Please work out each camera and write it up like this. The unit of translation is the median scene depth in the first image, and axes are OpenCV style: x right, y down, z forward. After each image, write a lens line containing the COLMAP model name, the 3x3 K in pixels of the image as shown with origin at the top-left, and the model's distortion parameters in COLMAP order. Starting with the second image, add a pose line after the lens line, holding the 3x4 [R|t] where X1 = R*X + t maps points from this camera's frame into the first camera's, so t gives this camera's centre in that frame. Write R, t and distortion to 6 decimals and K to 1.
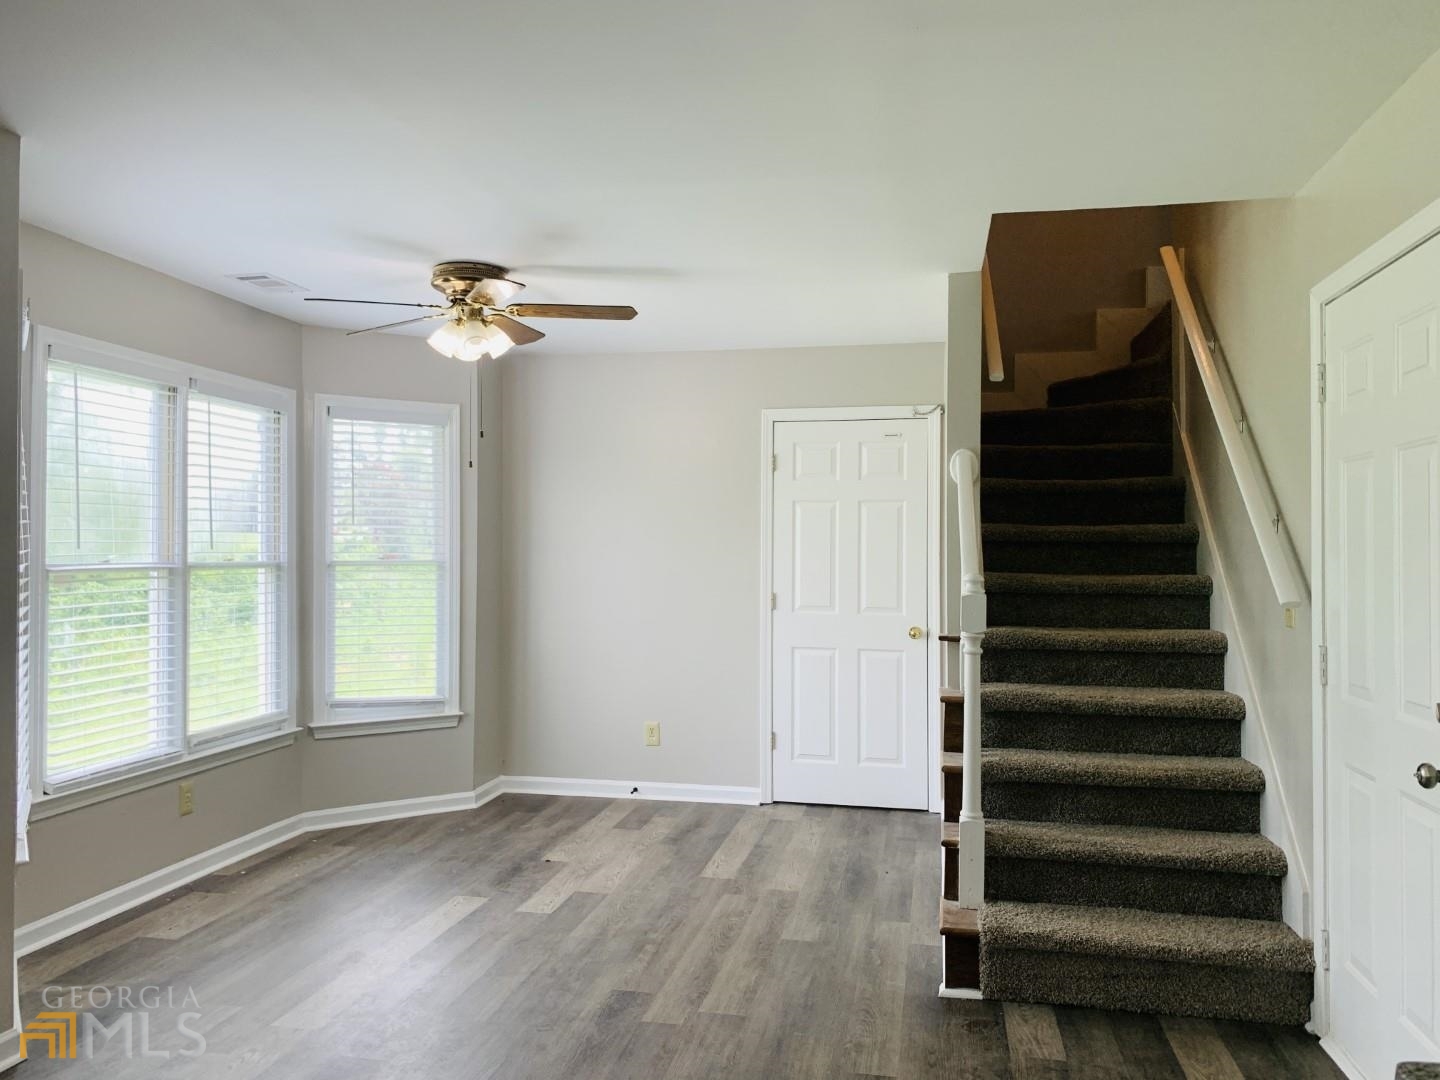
lens RADIAL K [[1088.0, 0, 732.4], [0, 1088.0, 536.5], [0, 0, 1]] dist [0.109746, -0.167365]
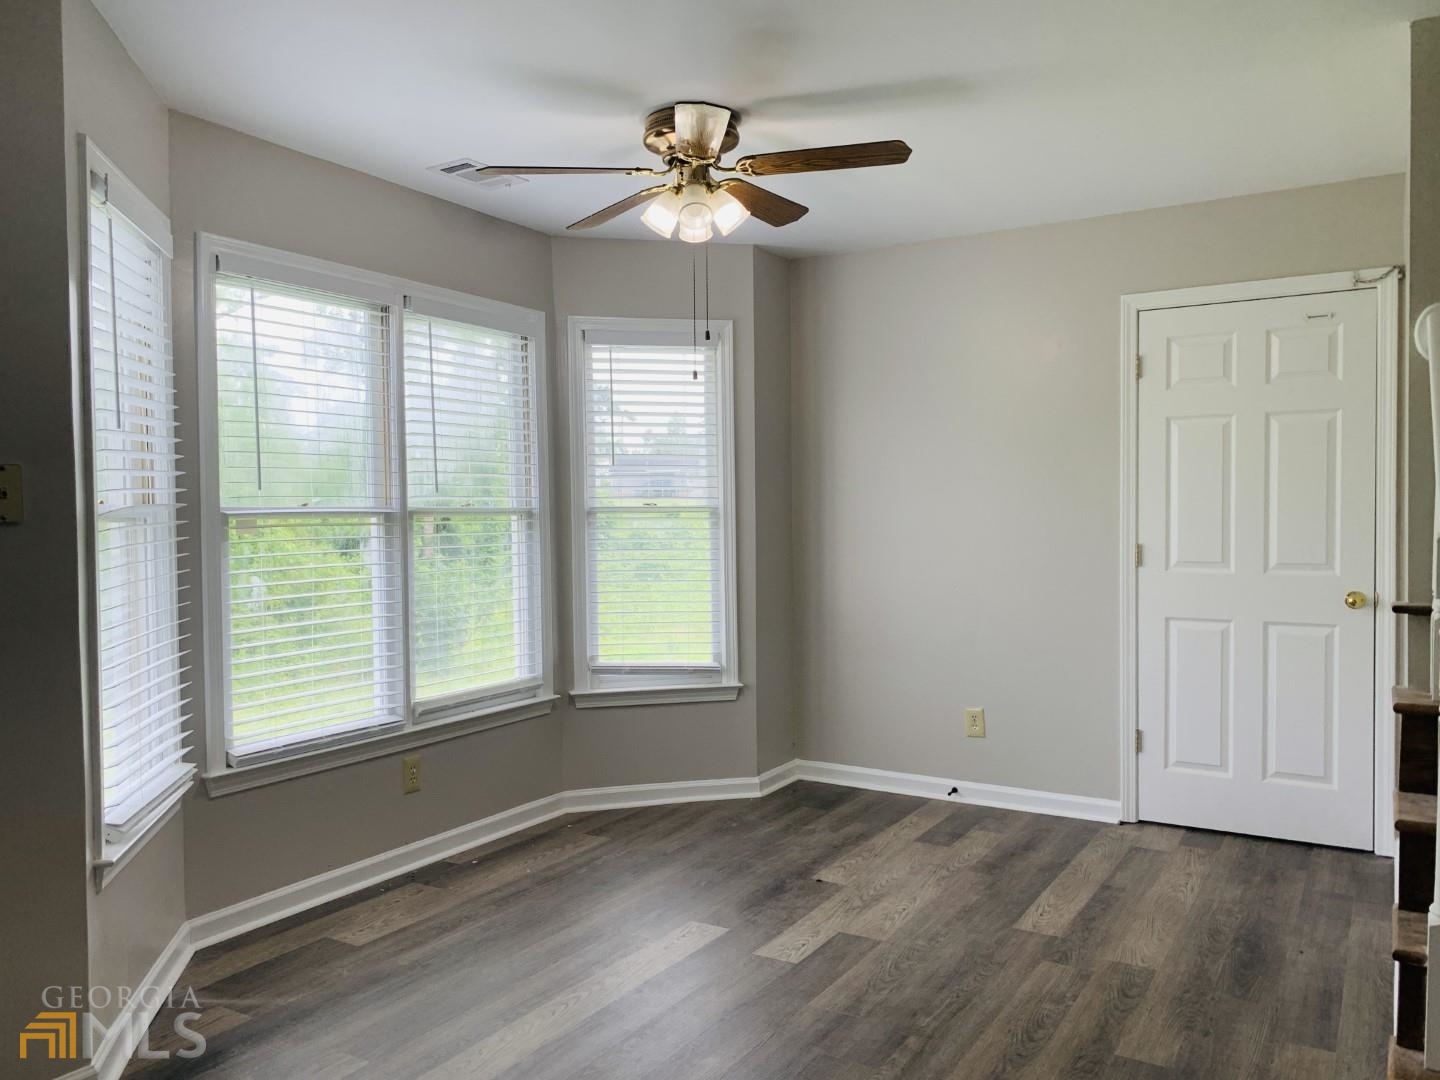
lens RADIAL K [[1111.5, 0, 723.5], [0, 1111.5, 544.7], [0, 0, 1]] dist [0.016563, -0.009300]
pose [[0.937377, -0.003154, -0.348302, 0.049976], [0.018924, 0.998943, 0.041884, 0.020683], [0.347801, -0.045852, 0.936446, 0.255362]]
